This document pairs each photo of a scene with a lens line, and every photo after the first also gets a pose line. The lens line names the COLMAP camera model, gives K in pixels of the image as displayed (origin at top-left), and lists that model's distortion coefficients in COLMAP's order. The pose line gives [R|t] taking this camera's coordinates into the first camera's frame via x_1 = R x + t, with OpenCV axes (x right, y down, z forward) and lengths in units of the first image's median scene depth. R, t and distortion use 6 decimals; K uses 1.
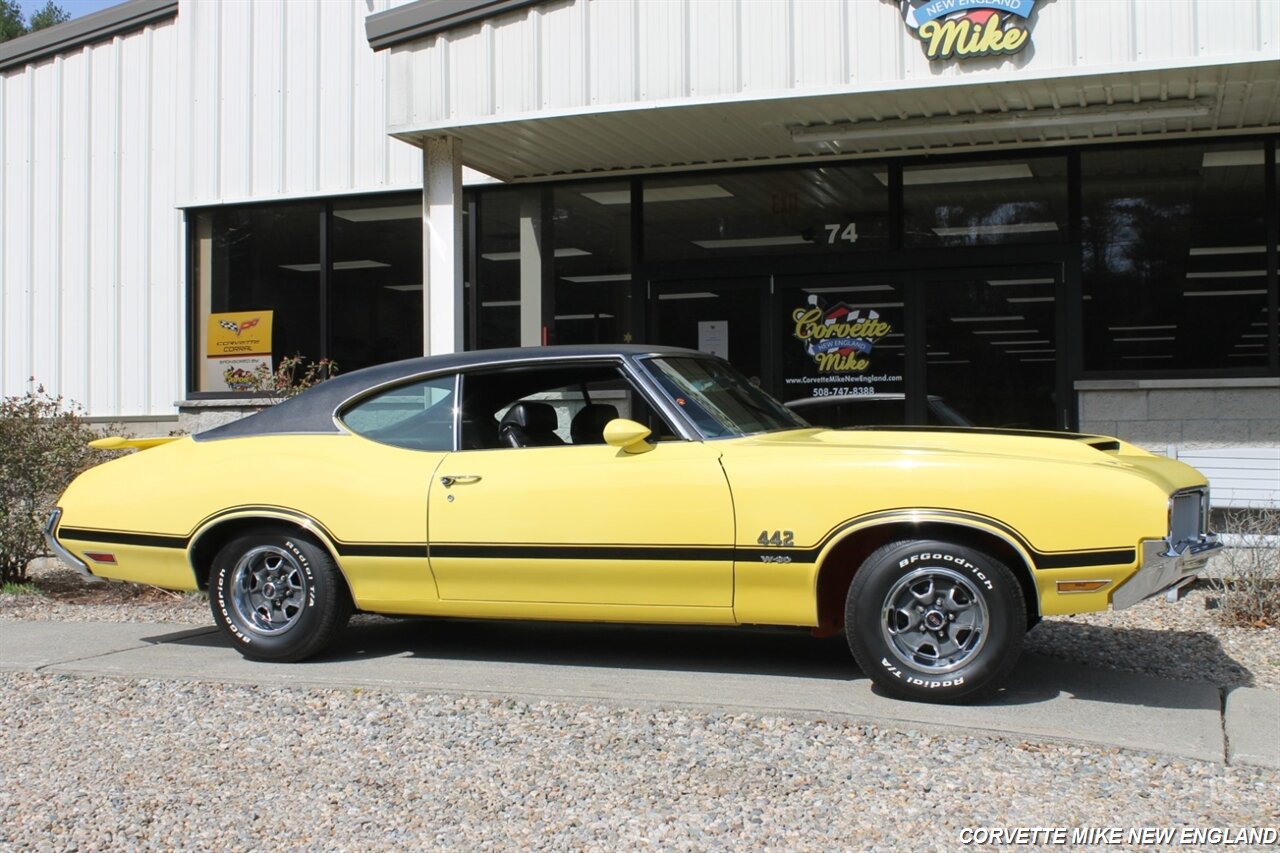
lens RADIAL K [[1515.4, 0, 640.0], [0, 1515.4, 426.5], [0, 0, 1]] dist [-0.083507, 0.070803]
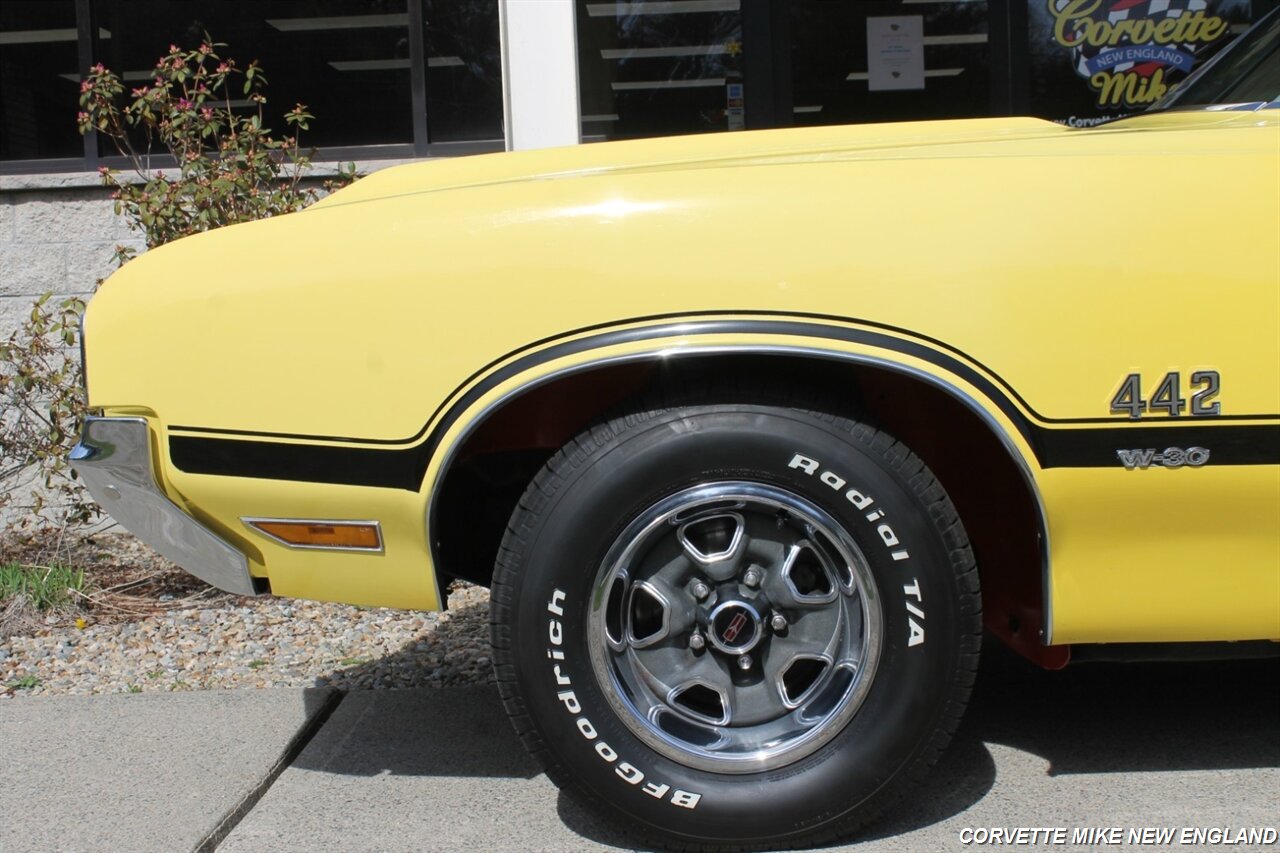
lens RADIAL K [[1827.3, 0, 730.8], [0, 1827.3, 426.0], [0, 0, 1]] dist [-0.034317, 0.000661]
pose [[0.951157, -0.047700, 0.304999, -0.298826], [0.024897, 0.996625, 0.078223, 0.034049], [-0.307701, -0.066808, 0.949135, 0.540641]]
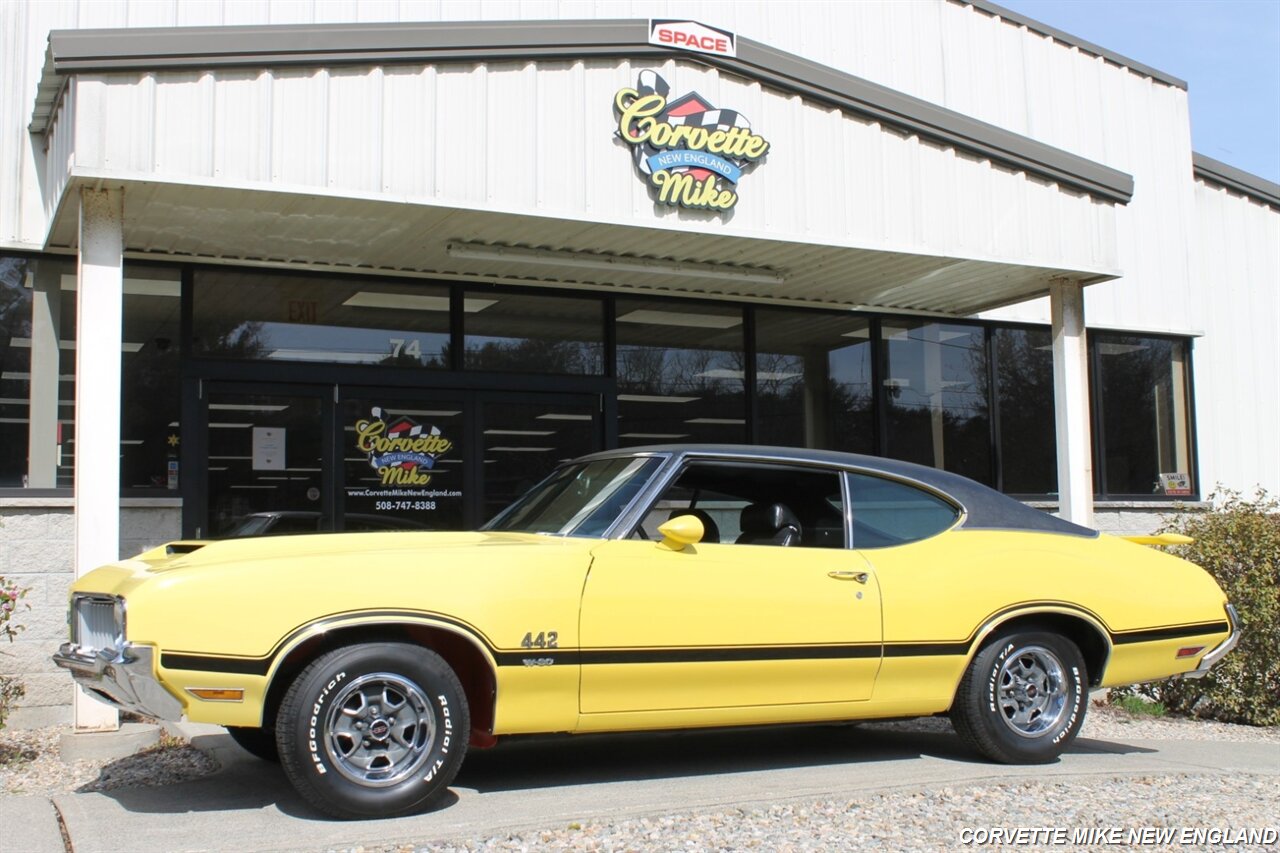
lens RADIAL K [[1437.1, 0, 640.0], [0, 1437.1, 426.5], [0, 0, 1]] dist [-0.090188, 0.031378]
pose [[0.704656, 0.062735, 0.706771, -0.582739], [0.002999, 0.995811, -0.091381, 0.016343], [-0.709543, 0.066512, 0.701516, 0.295843]]
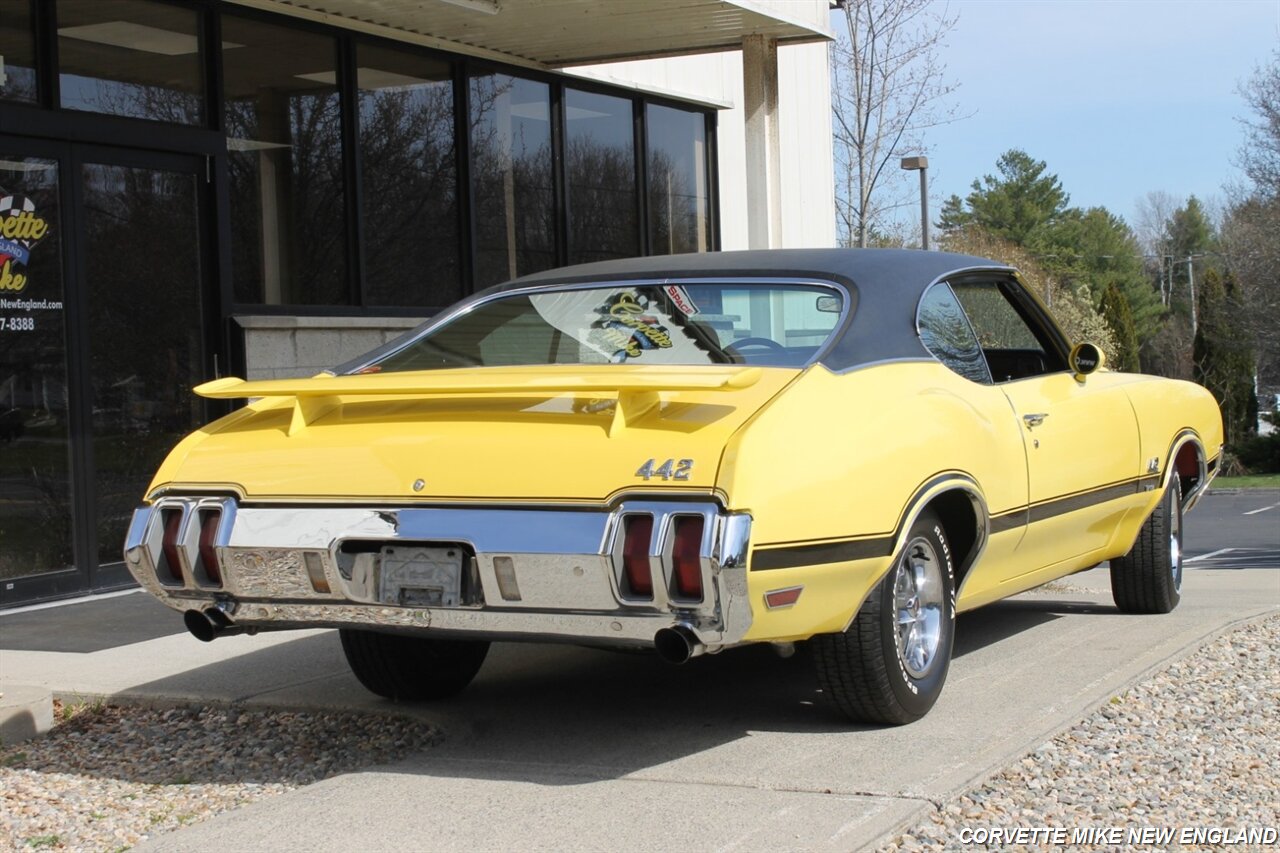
lens RADIAL K [[2226.9, 0, 640.0], [0, 2226.9, 426.5], [0, 0, 1]] dist [0.007854, 0.052379]
pose [[0.120156, -0.022959, 0.992490, -1.010821], [0.022925, 0.999530, 0.020346, 0.008913], [-0.992490, 0.020308, 0.120626, 0.846976]]
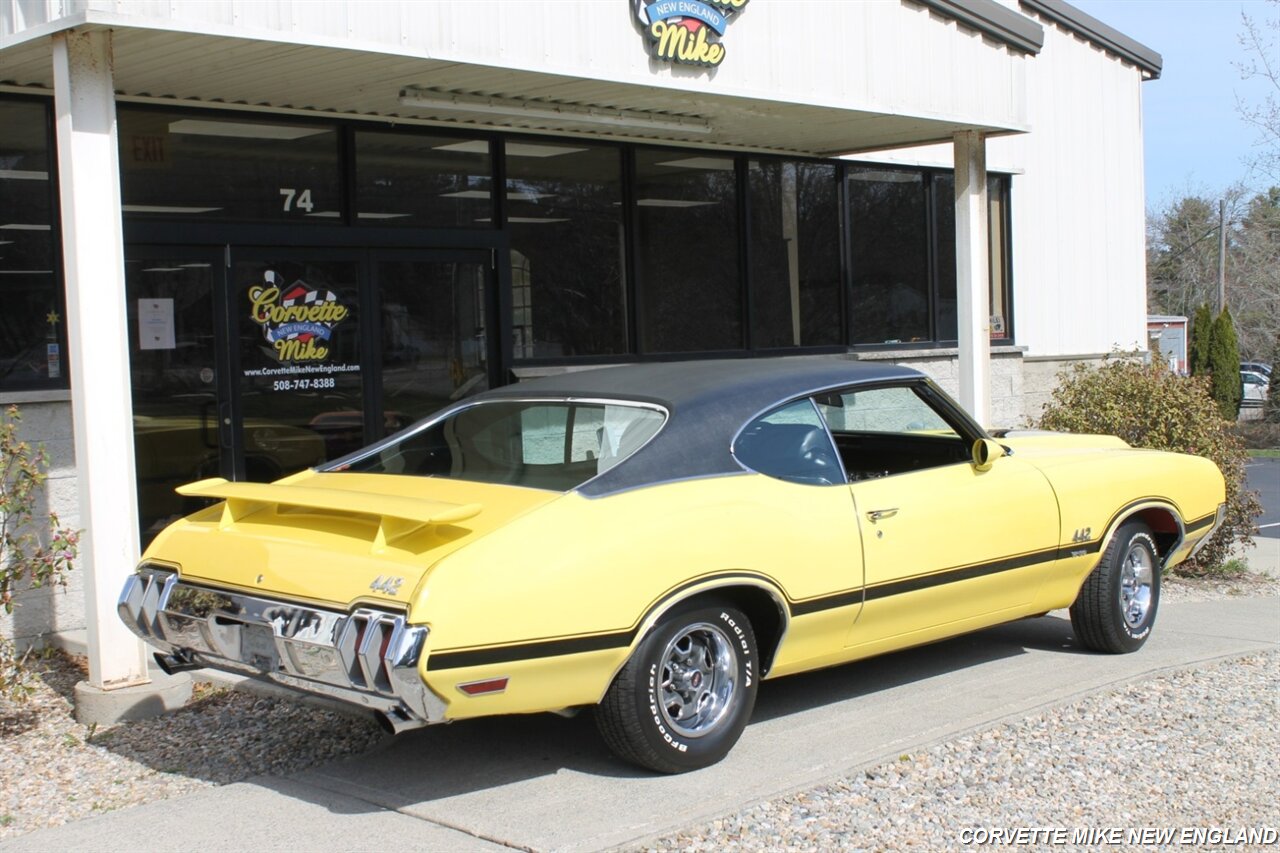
lens RADIAL K [[1712.7, 0, 640.0], [0, 1712.7, 426.5], [0, 0, 1]] dist [-0.050167, 0.007700]
pose [[0.437486, -0.050993, 0.897778, -0.893873], [0.019083, 0.998692, 0.047426, -0.056163], [-0.899023, -0.003616, 0.437887, 0.537625]]
